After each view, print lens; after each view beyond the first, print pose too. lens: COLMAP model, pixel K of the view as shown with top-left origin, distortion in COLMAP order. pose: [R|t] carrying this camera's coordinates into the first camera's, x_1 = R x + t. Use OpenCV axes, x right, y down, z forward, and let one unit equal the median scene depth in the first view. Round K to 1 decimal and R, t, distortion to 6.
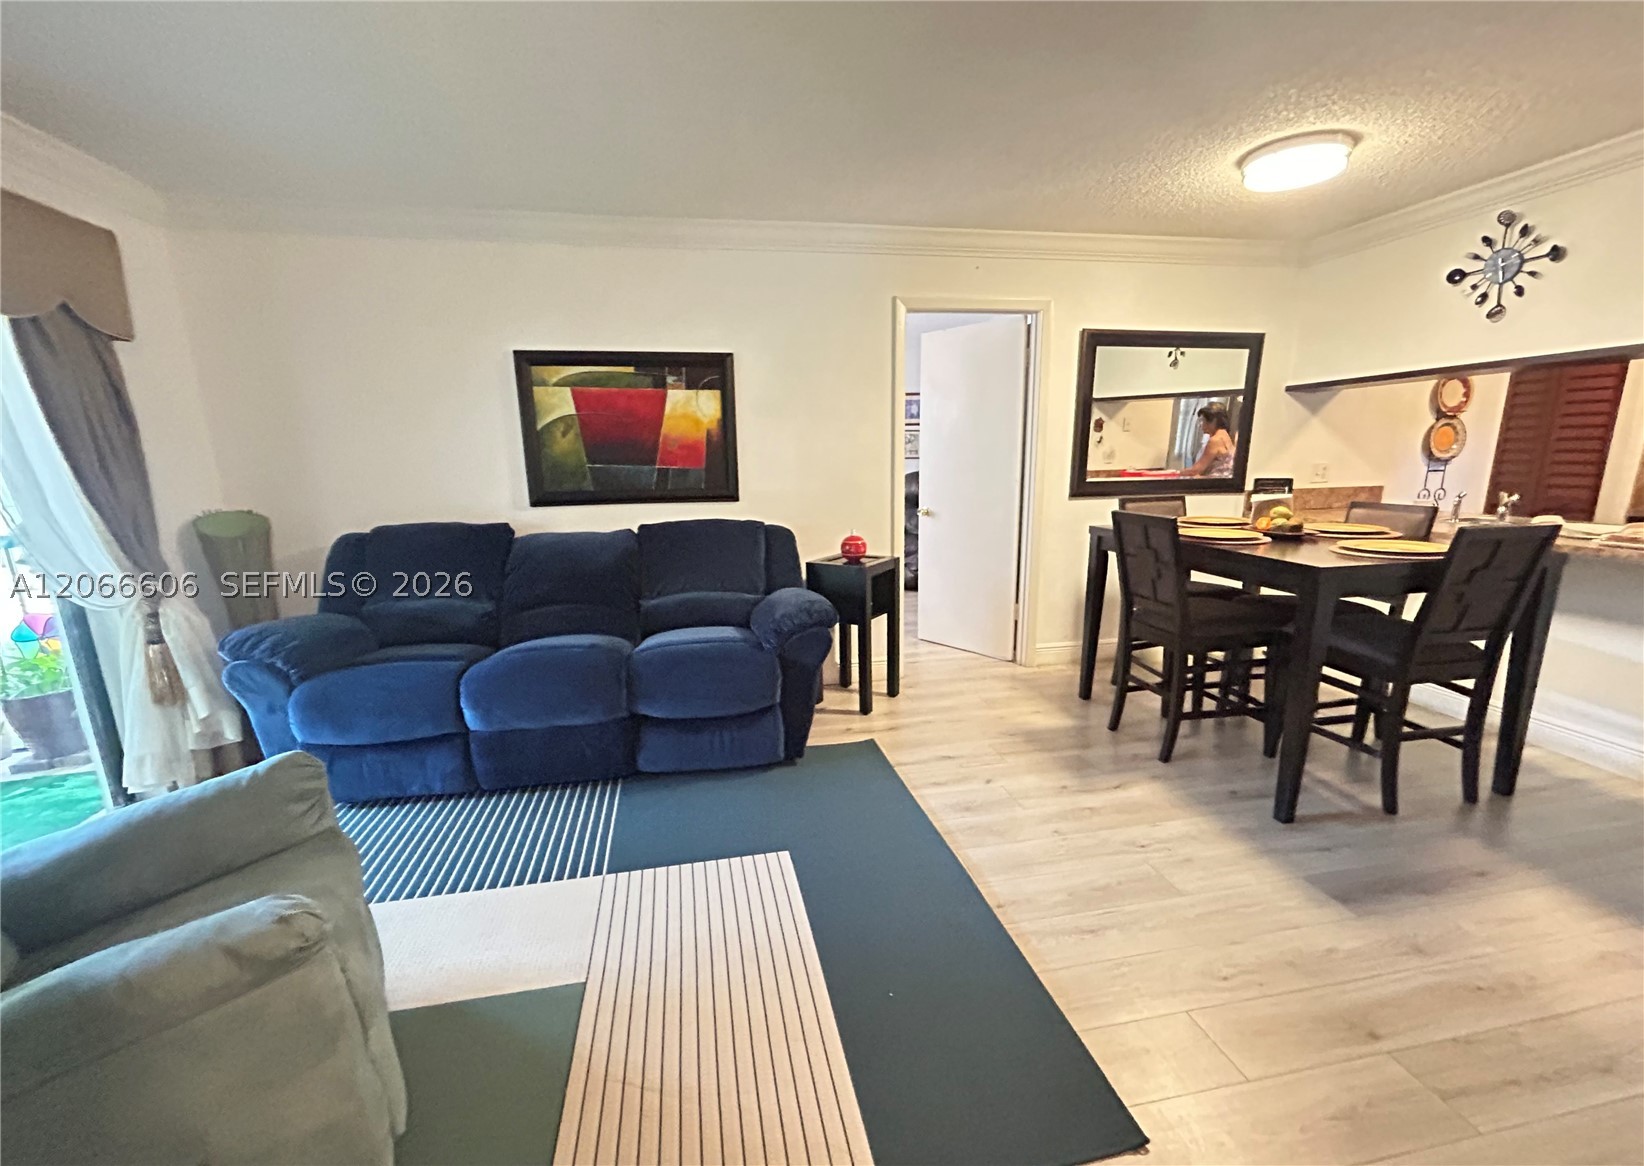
lens RADIAL K [[720.9, 0, 824.2], [0, 720.9, 627.1], [0, 0, 1]] dist [-0.000239, -0.000157]
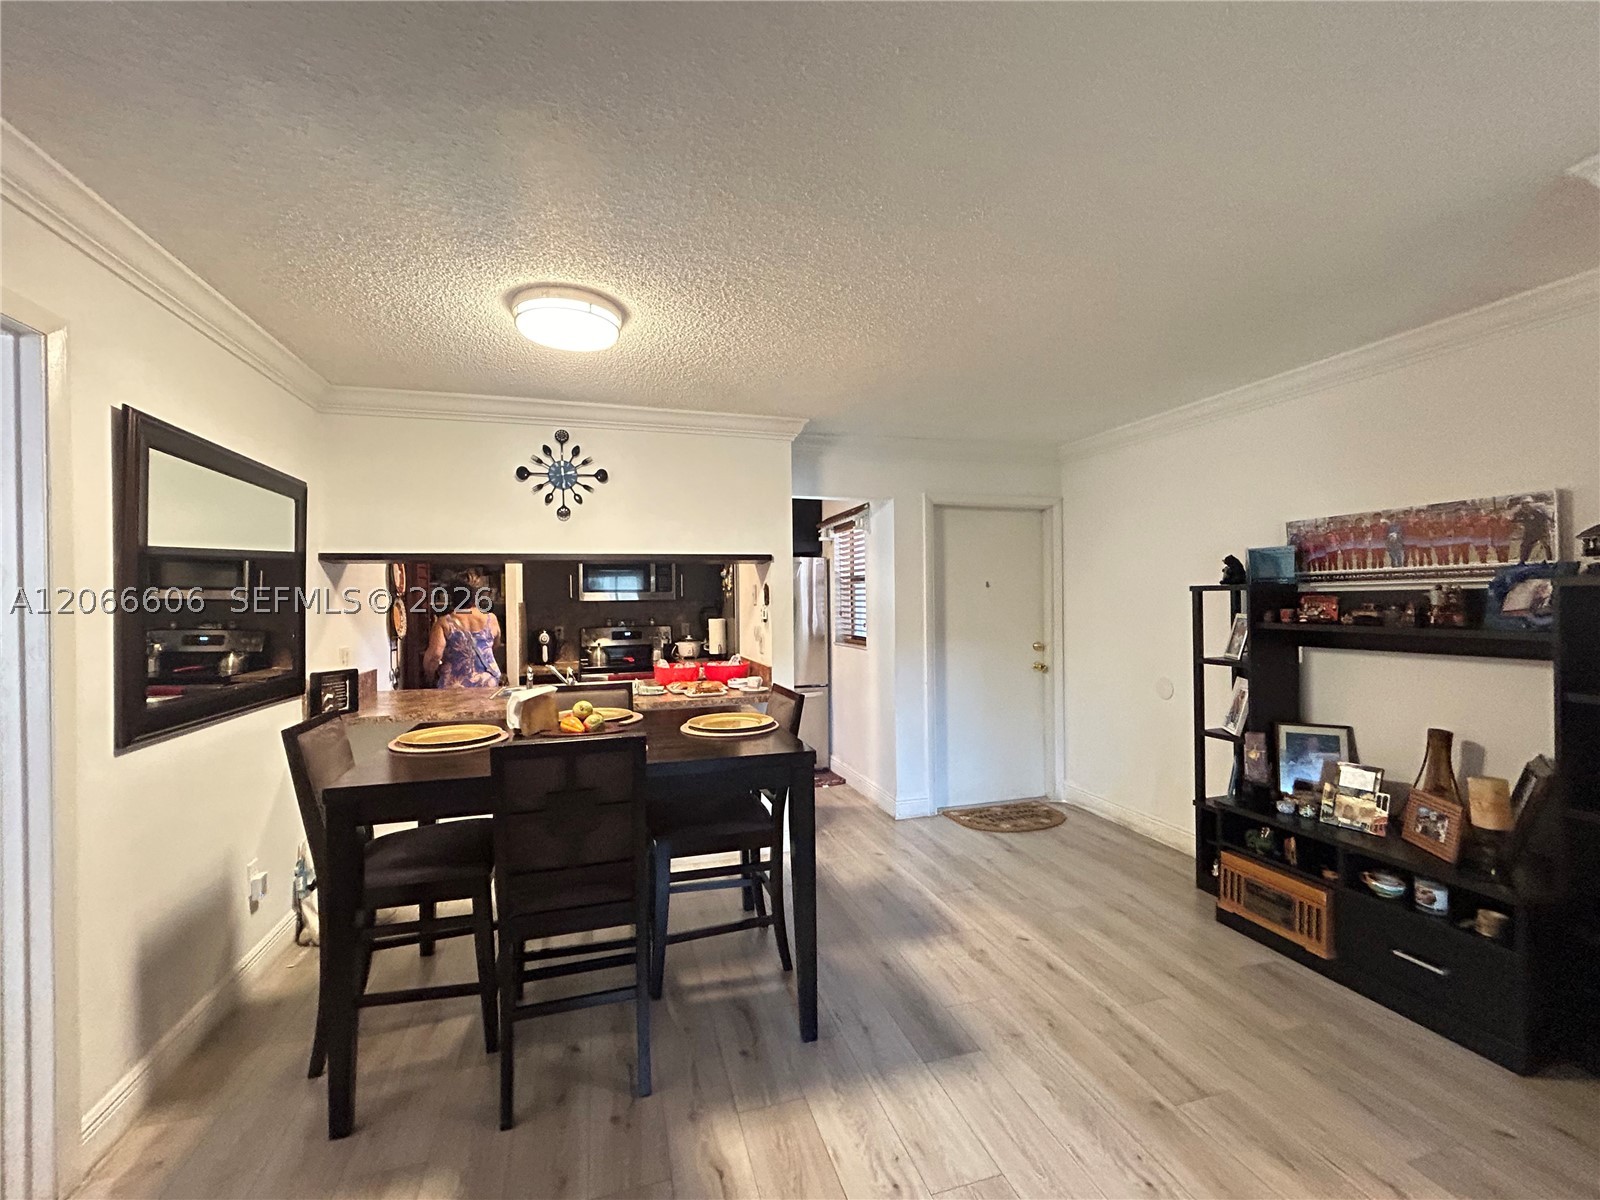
lens RADIAL K [[671.2, 0, 800.0], [0, 671.2, 600.0], [0, 0, 1]] dist [-0.001929, -0.001162]
pose [[-0.096481, 0.021458, 0.995104, -0.163425], [0.250042, 0.968229, 0.003365, -0.212574], [-0.963416, 0.249143, -0.098781, 0.781586]]
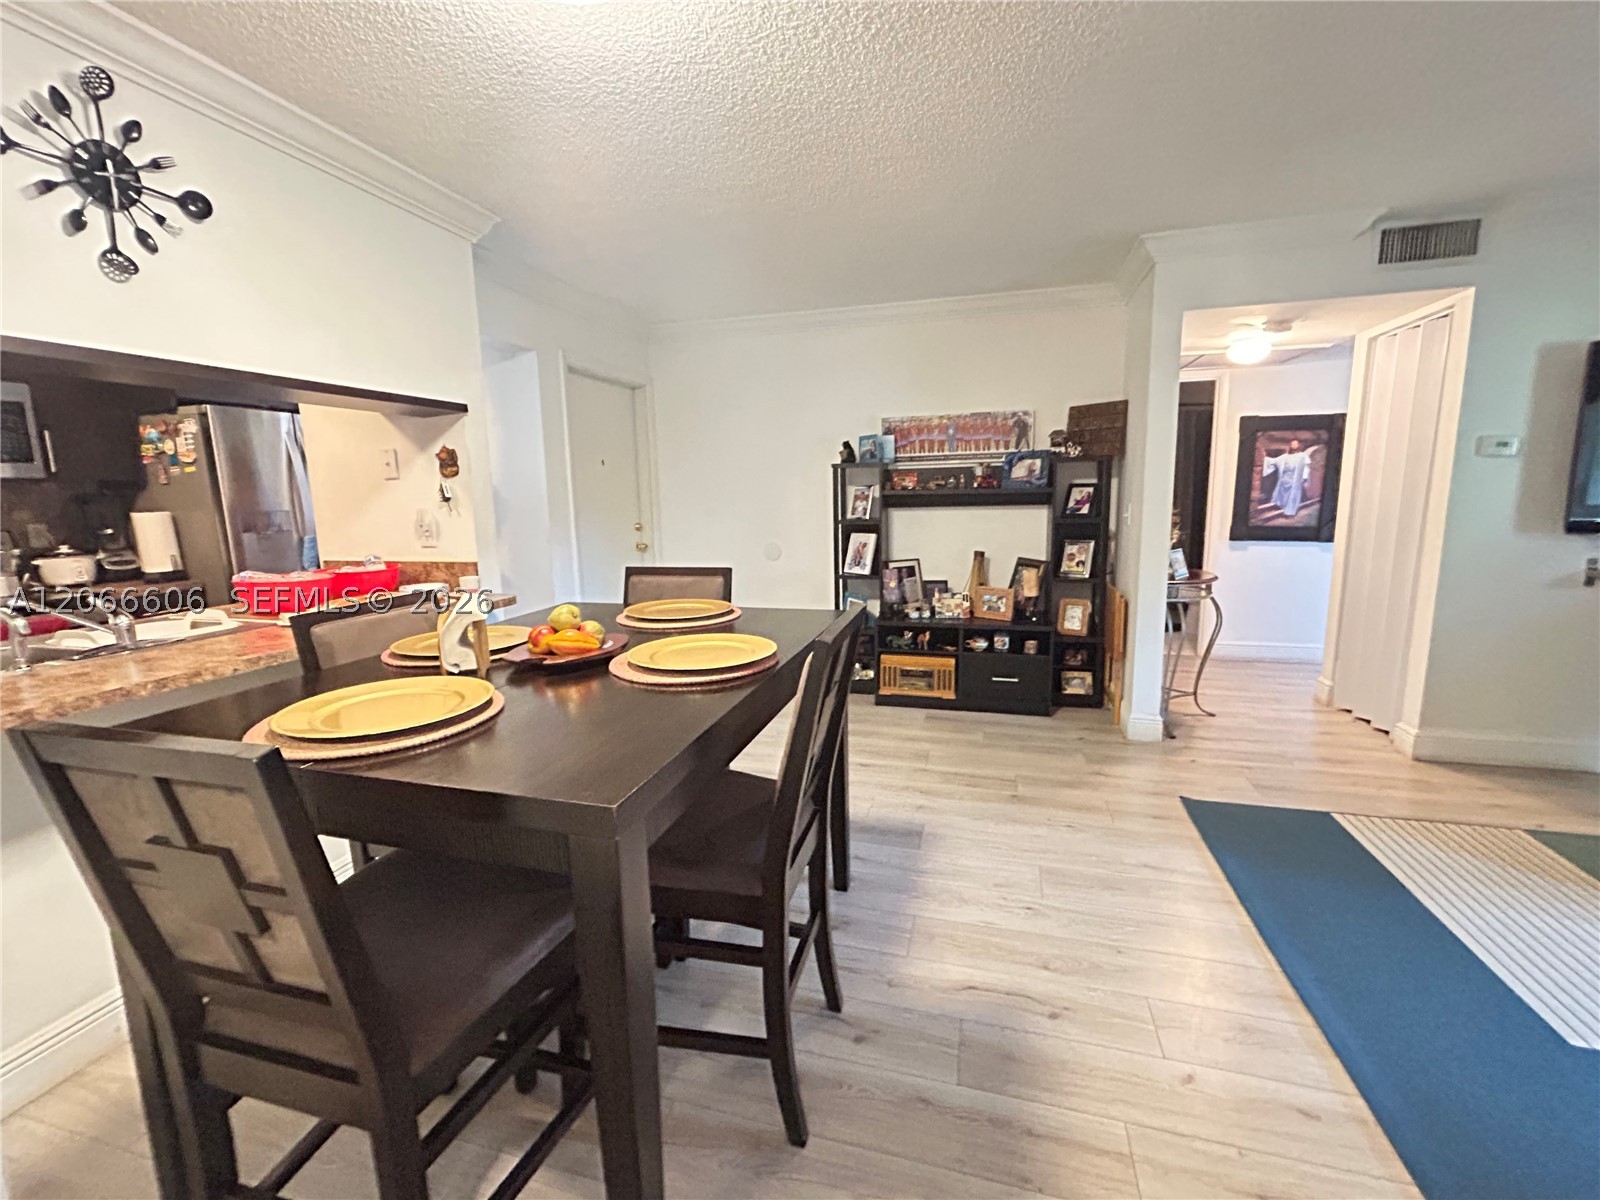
lens RADIAL K [[671.2, 0, 800.0], [0, 671.2, 600.0], [0, 0, 1]] dist [-0.001929, -0.001162]
pose [[-0.889473, -0.036864, 0.455499, 0.251296], [0.145874, 0.921693, 0.359447, -0.312962], [-0.433081, 0.386164, -0.814444, 1.286803]]
